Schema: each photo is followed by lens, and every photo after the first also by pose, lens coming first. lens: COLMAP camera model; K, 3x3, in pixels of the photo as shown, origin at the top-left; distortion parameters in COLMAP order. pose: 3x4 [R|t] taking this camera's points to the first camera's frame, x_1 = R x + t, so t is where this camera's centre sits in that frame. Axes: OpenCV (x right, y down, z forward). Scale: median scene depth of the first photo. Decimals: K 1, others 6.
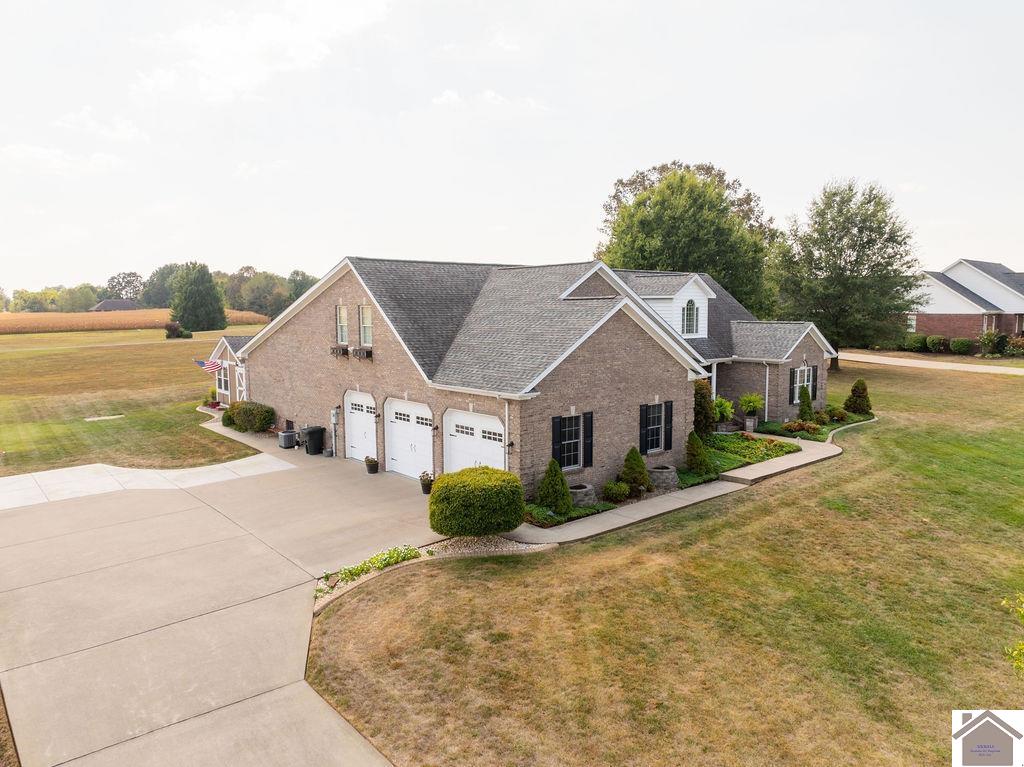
lens RADIAL K [[723.9, 0, 509.3], [0, 723.9, 378.8], [0, 0, 1]] dist [-0.049823, 0.017957]
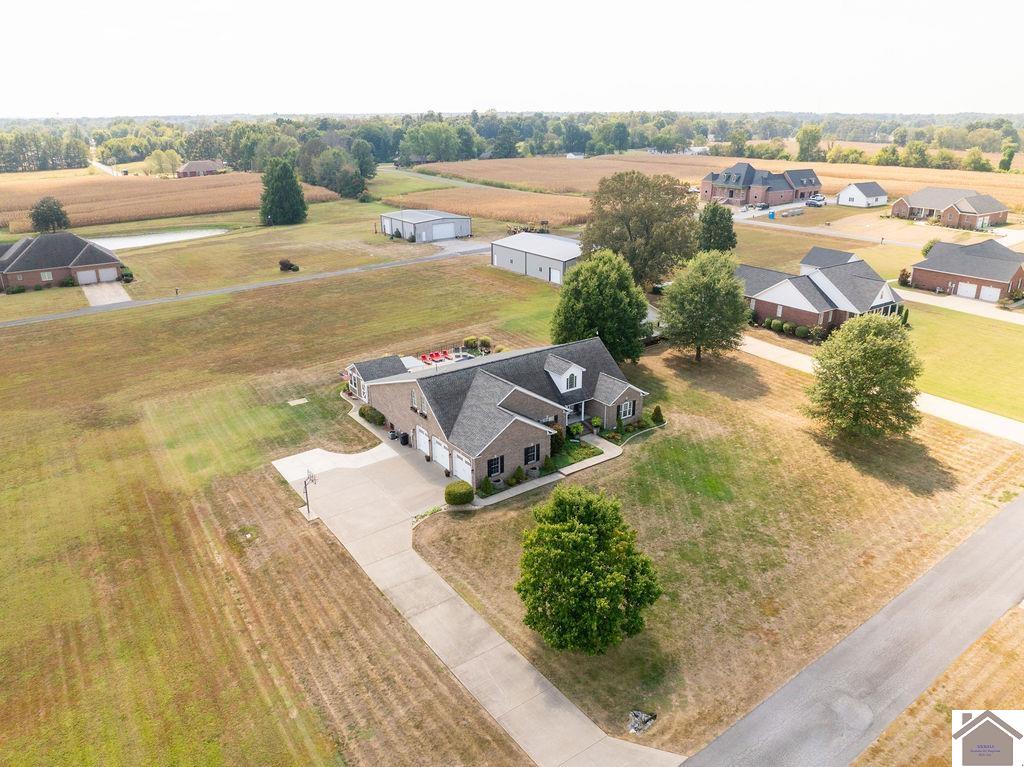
lens RADIAL K [[723.9, 0, 507.2], [0, 723.9, 383.4], [0, 0, 1]] dist [-0.049823, 0.017957]
pose [[0.996484, 0.027440, -0.079156, 0.323872], [-0.005946, 0.965620, 0.259891, -0.902594], [0.083567, -0.258506, 0.962388, -1.556159]]
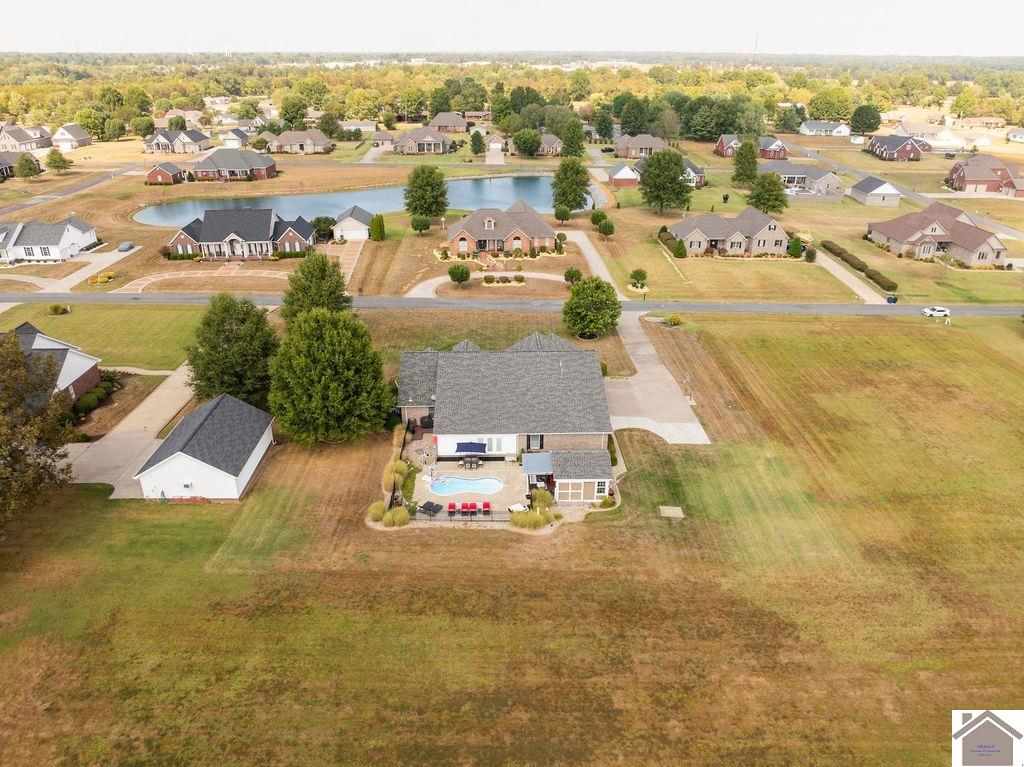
lens RADIAL K [[723.9, 0, 512.2], [0, 723.9, 381.3], [0, 0, 1]] dist [-0.049823, 0.017957]
pose [[-0.782640, -0.264171, 0.563638, -1.936248], [0.057536, 0.870904, 0.488074, -1.784437], [-0.619809, 0.414416, -0.666405, 3.766758]]
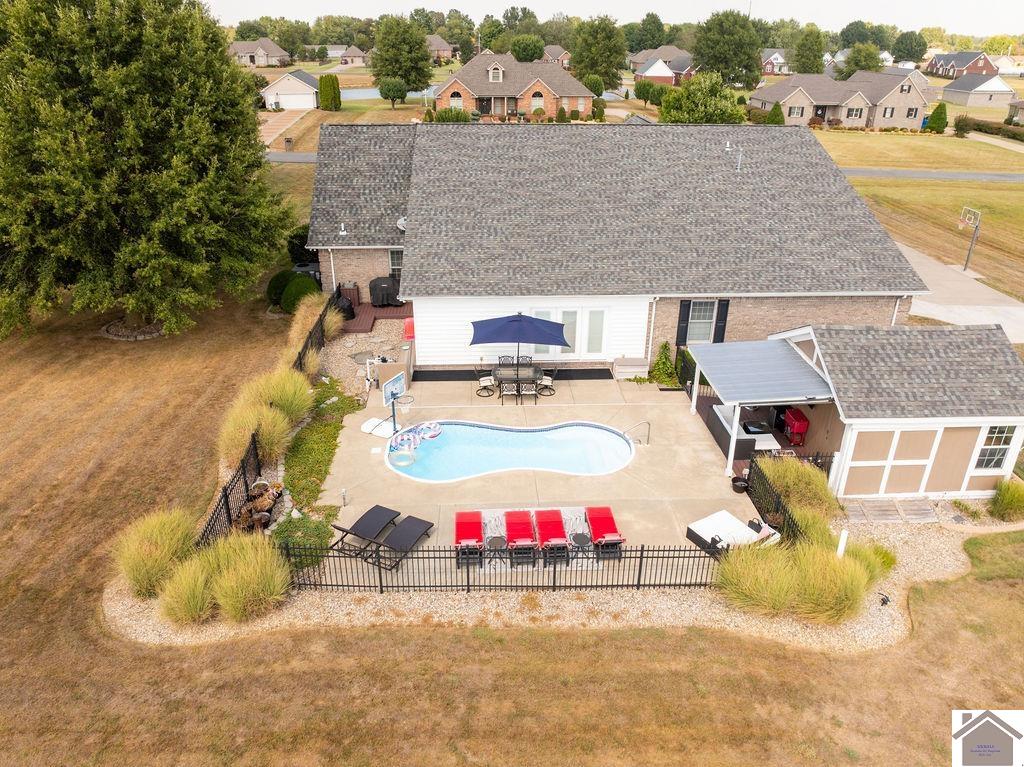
lens RADIAL K [[723.9, 0, 510.9], [0, 723.9, 382.4], [0, 0, 1]] dist [-0.049823, 0.017957]
pose [[-0.795469, -0.269920, 0.542561, -0.692299], [0.054100, 0.860117, 0.507220, -0.498003], [-0.603575, 0.432830, -0.669594, 2.643603]]
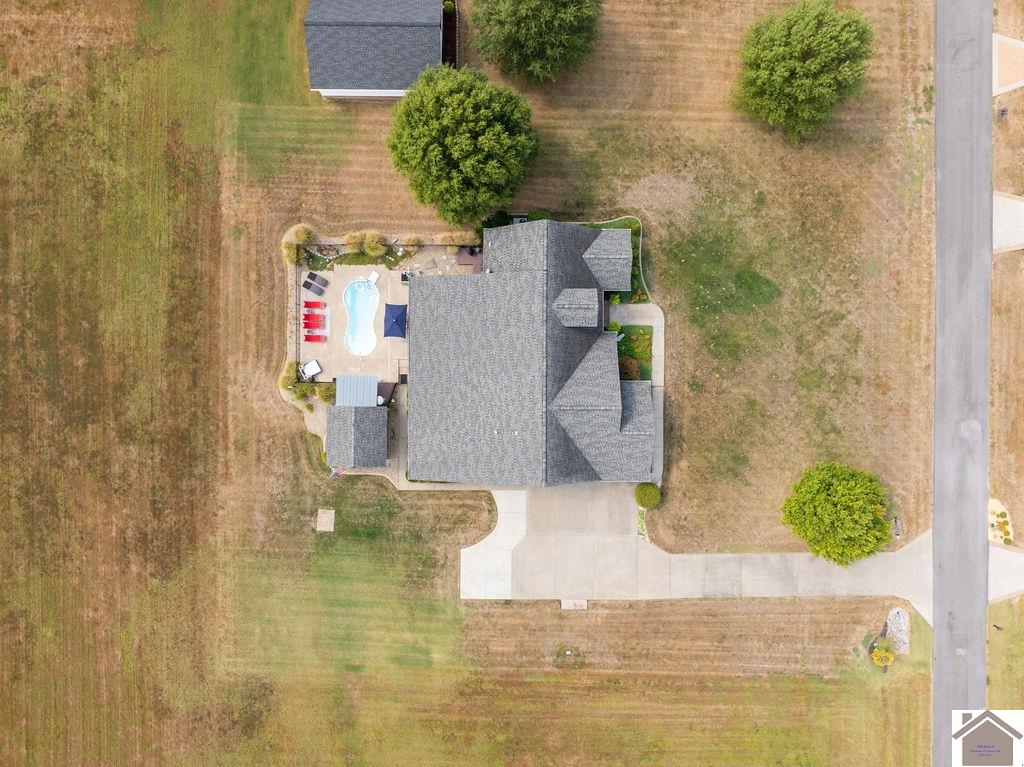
lens RADIAL K [[723.9, 0, 516.3], [0, 723.9, 380.3], [0, 0, 1]] dist [-0.049823, 0.017957]
pose [[0.650155, -0.759801, 0.000797, -0.029547], [0.077726, 0.067553, 0.994684, -2.774284], [-0.755815, -0.646637, 0.102976, 1.171855]]
